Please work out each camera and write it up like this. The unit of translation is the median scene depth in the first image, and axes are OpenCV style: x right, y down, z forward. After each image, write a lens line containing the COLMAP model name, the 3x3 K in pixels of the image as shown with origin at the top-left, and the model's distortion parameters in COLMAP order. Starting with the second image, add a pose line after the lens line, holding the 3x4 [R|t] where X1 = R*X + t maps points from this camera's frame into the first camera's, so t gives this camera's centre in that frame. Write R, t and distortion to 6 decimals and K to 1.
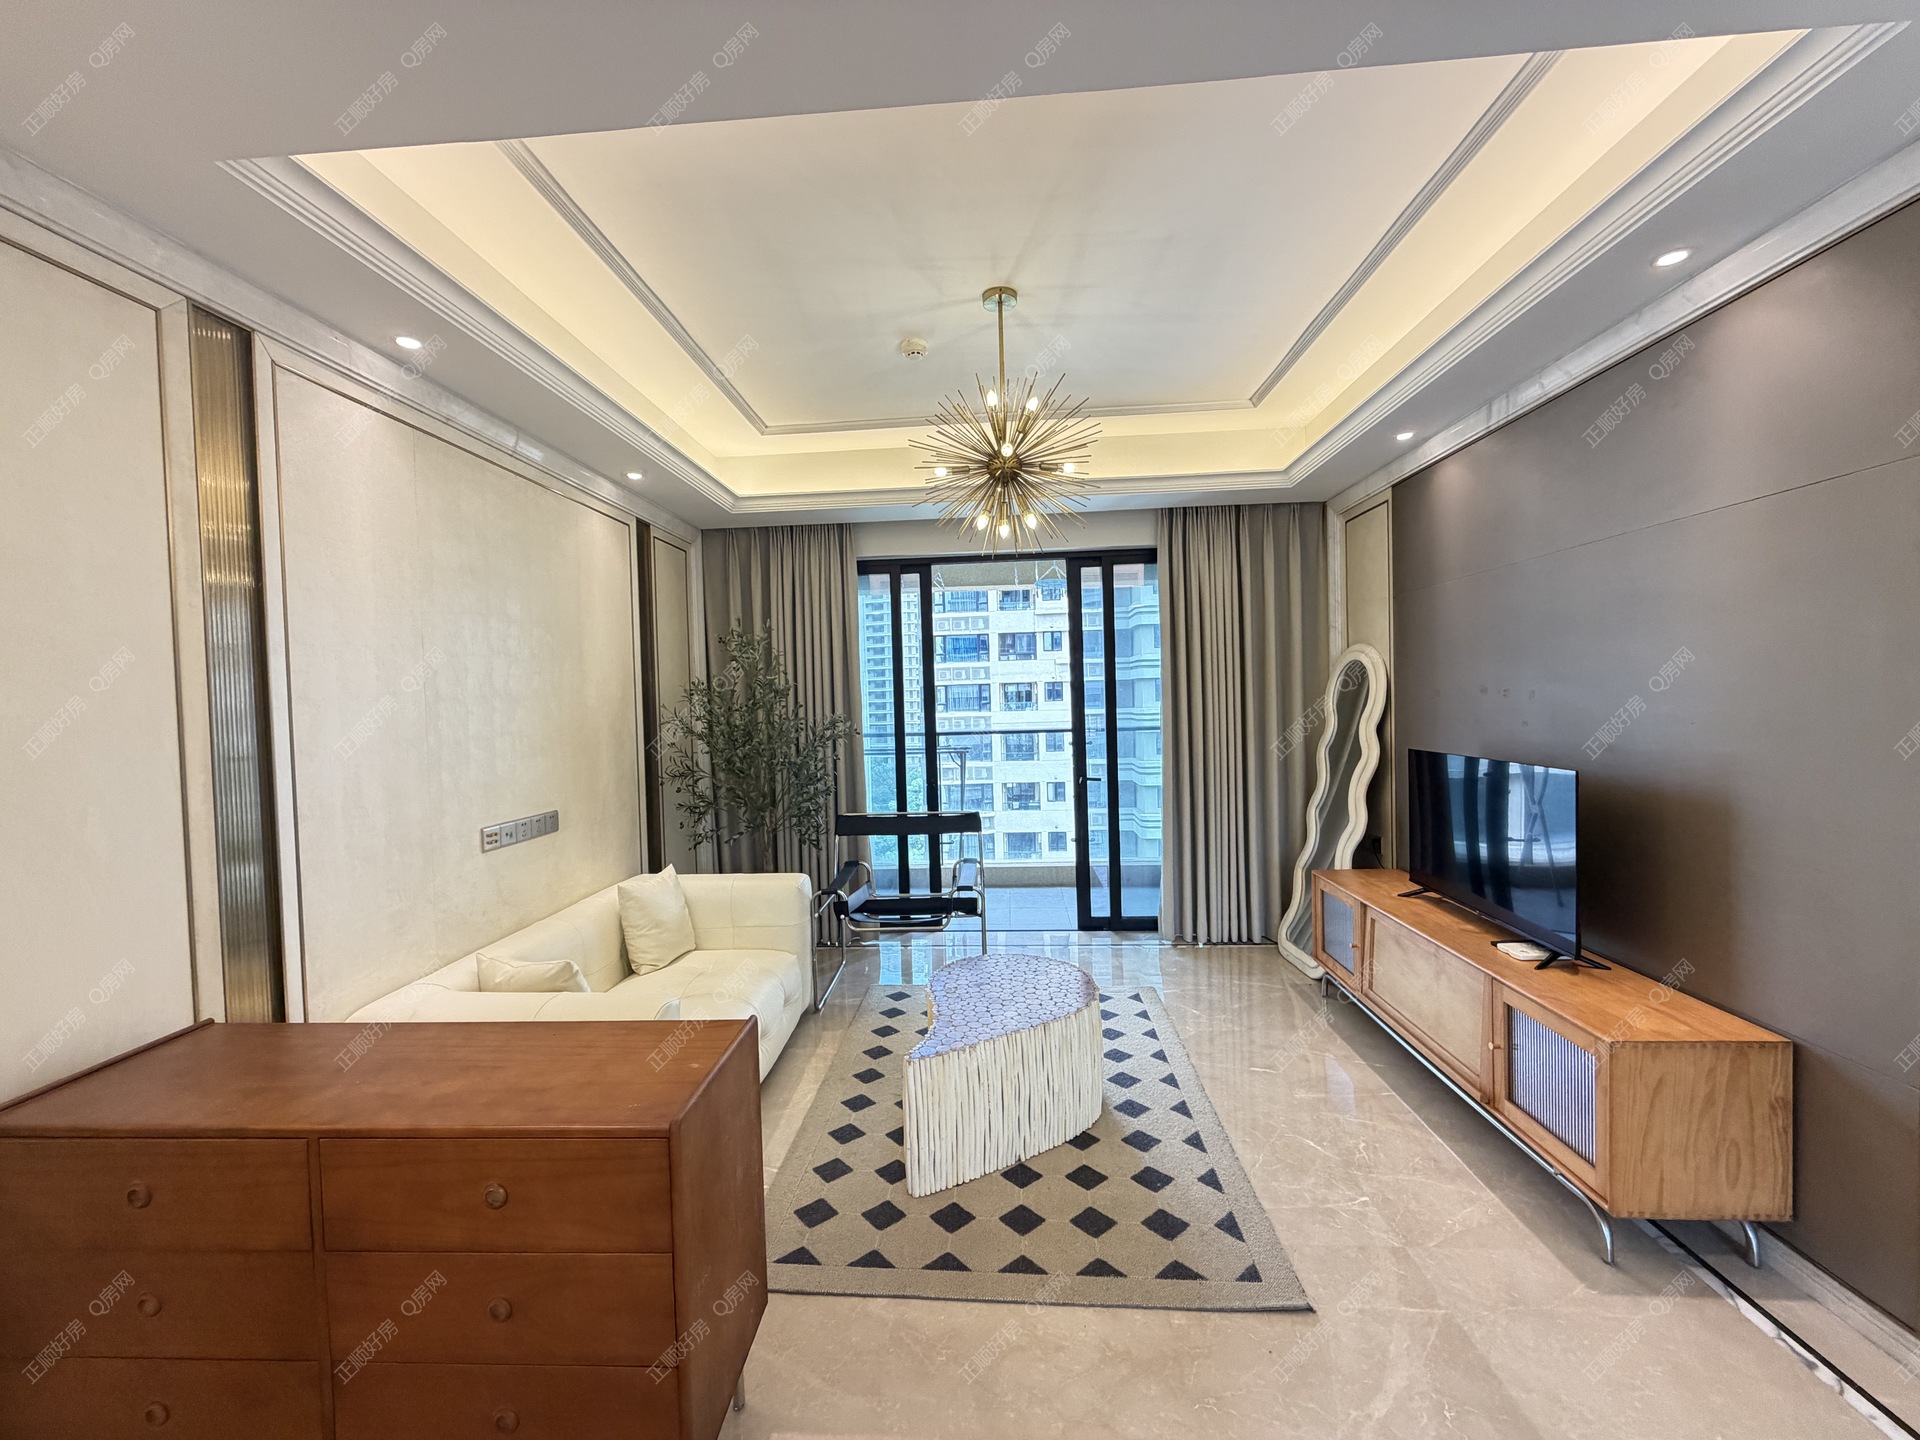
lens RADIAL K [[764.4, 0, 954.2], [0, 764.4, 720.3], [0, 0, 1]] dist [0.000029, 0.000138]
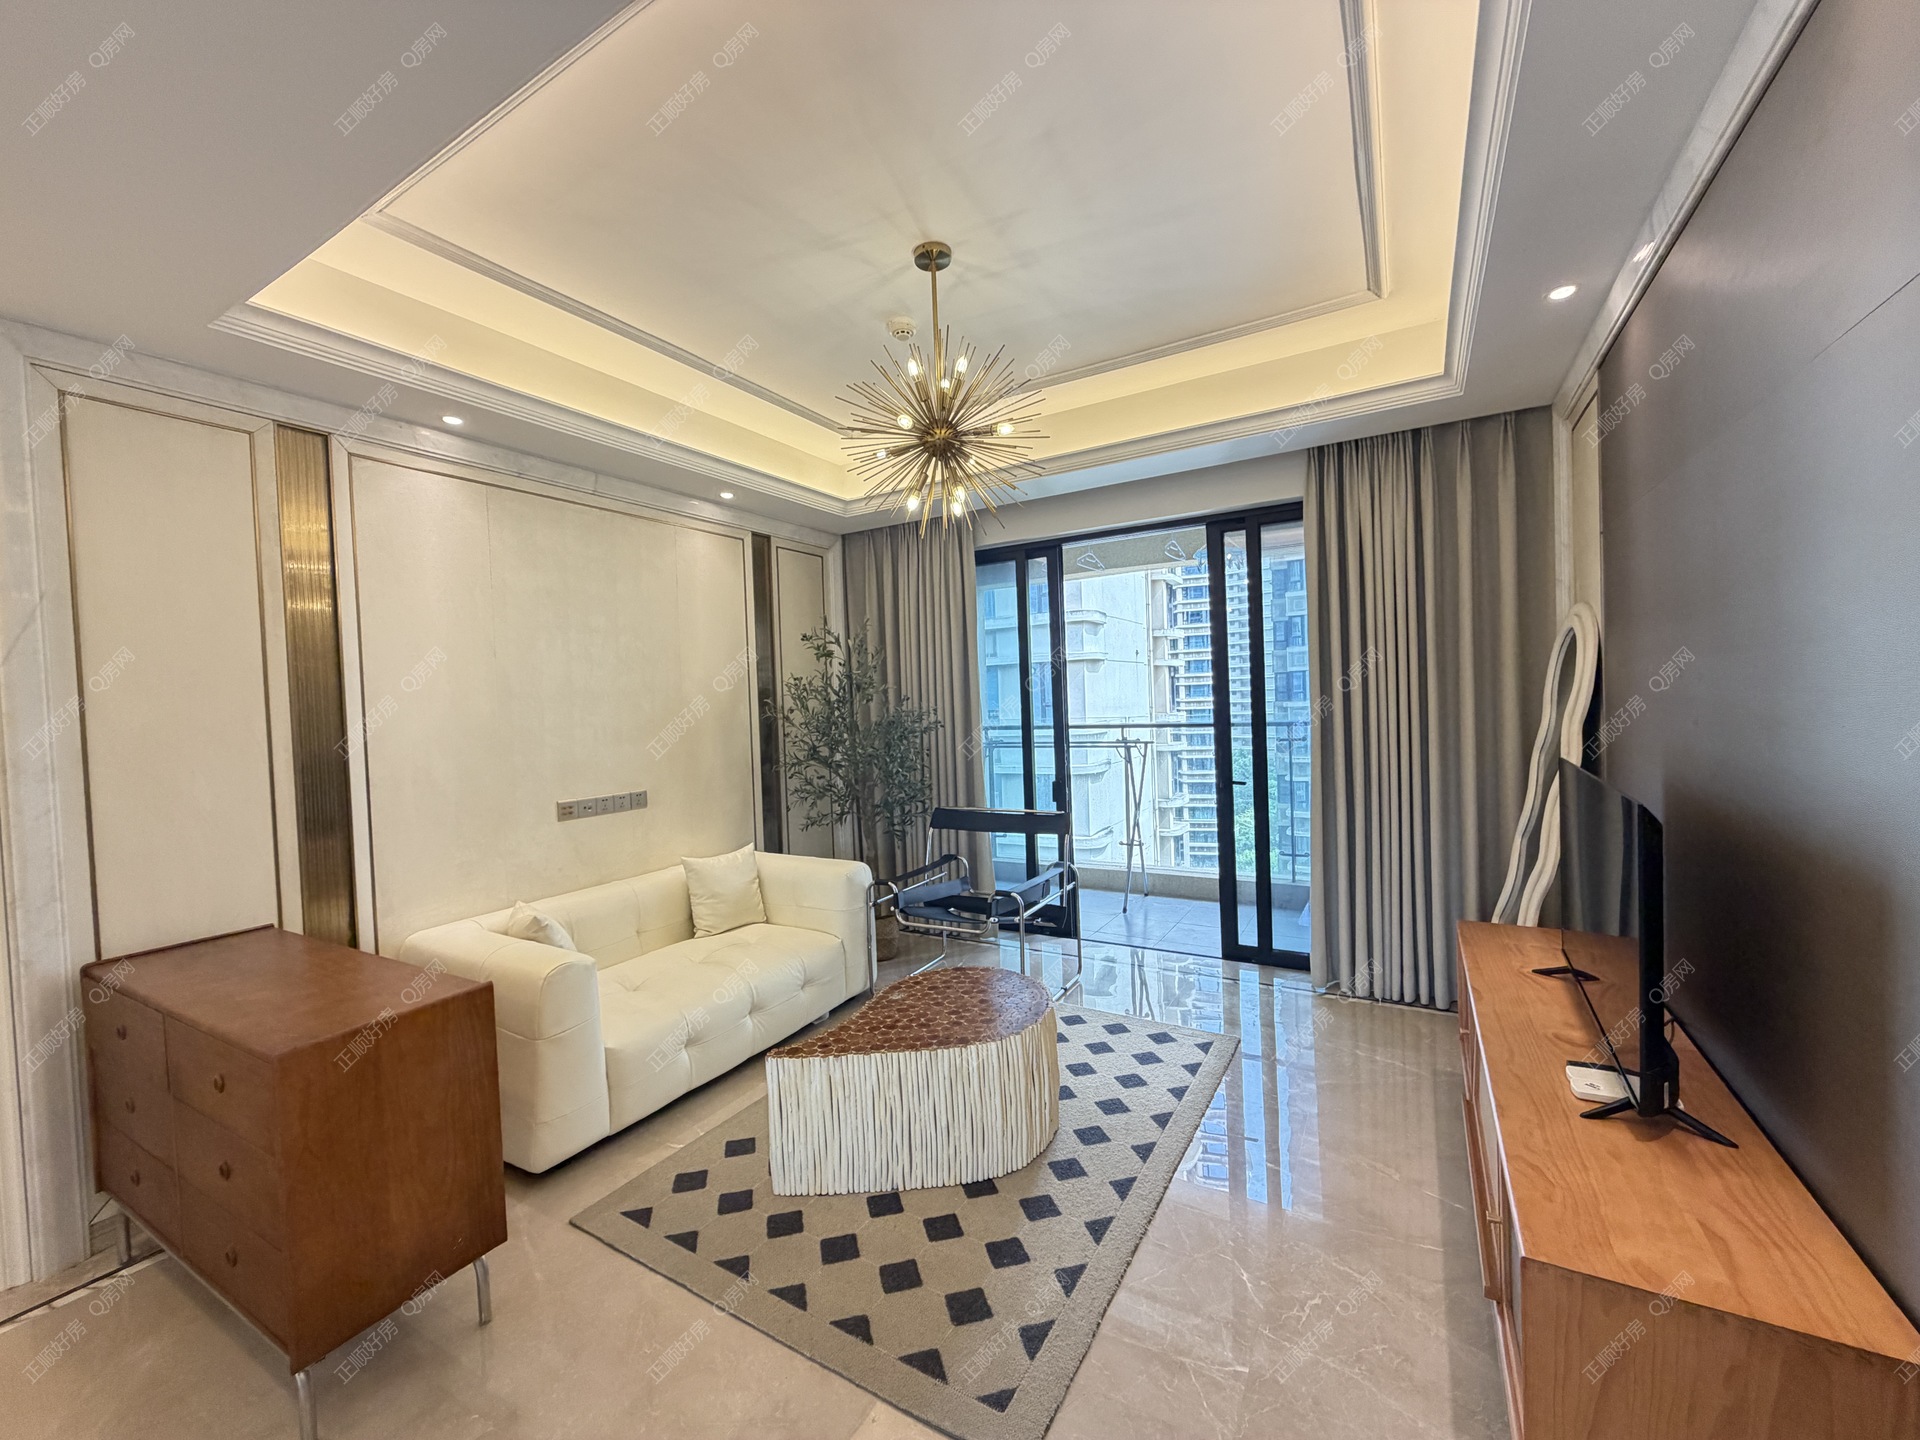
lens RADIAL K [[764.4, 0, 954.2], [0, 764.4, 720.3], [0, 0, 1]] dist [0.000029, 0.000138]
pose [[0.892784, 0.005765, -0.450449, 0.330264], [0.000546, 0.999904, 0.013879, -0.004114], [0.450486, -0.012637, 0.892694, 0.122170]]
